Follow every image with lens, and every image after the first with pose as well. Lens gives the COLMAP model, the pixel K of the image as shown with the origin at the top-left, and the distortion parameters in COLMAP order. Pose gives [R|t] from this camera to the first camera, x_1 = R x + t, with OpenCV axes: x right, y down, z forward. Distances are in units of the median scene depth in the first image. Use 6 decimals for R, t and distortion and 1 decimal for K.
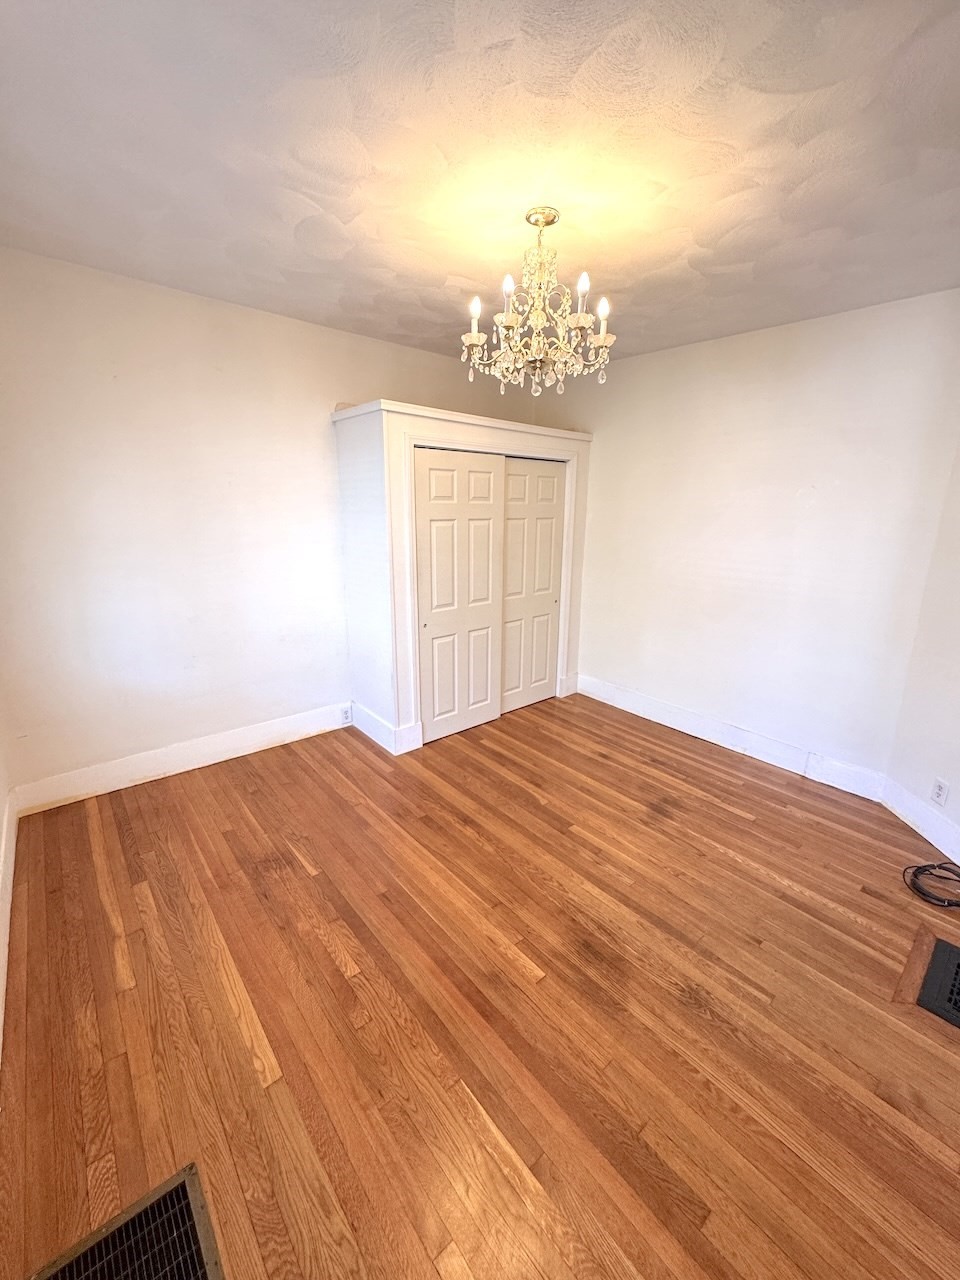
lens RADIAL K [[510.7, 0, 479.3], [0, 510.7, 640.7], [0, 0, 1]] dist [0.000272, 0.000101]
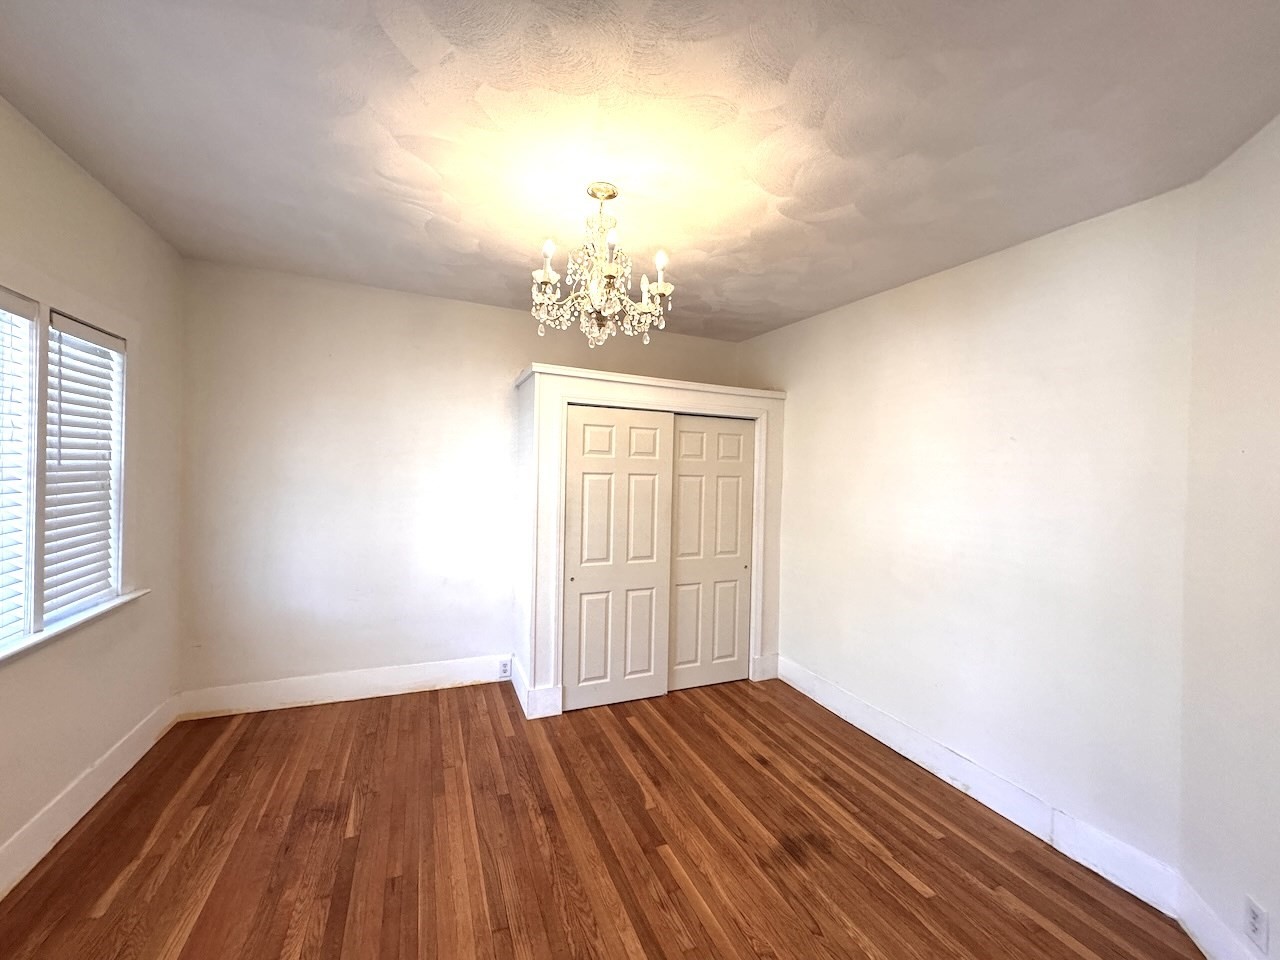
lens RADIAL K [[510.7, 0, 641.9], [0, 510.7, 483.2], [0, 0, 1]] dist [0.000272, 0.000101]
pose [[0.955048, 0.020842, -0.295719, 0.334559], [-0.091615, 0.969446, -0.227555, 0.002435], [0.281941, 0.244418, 0.927777, 0.109113]]
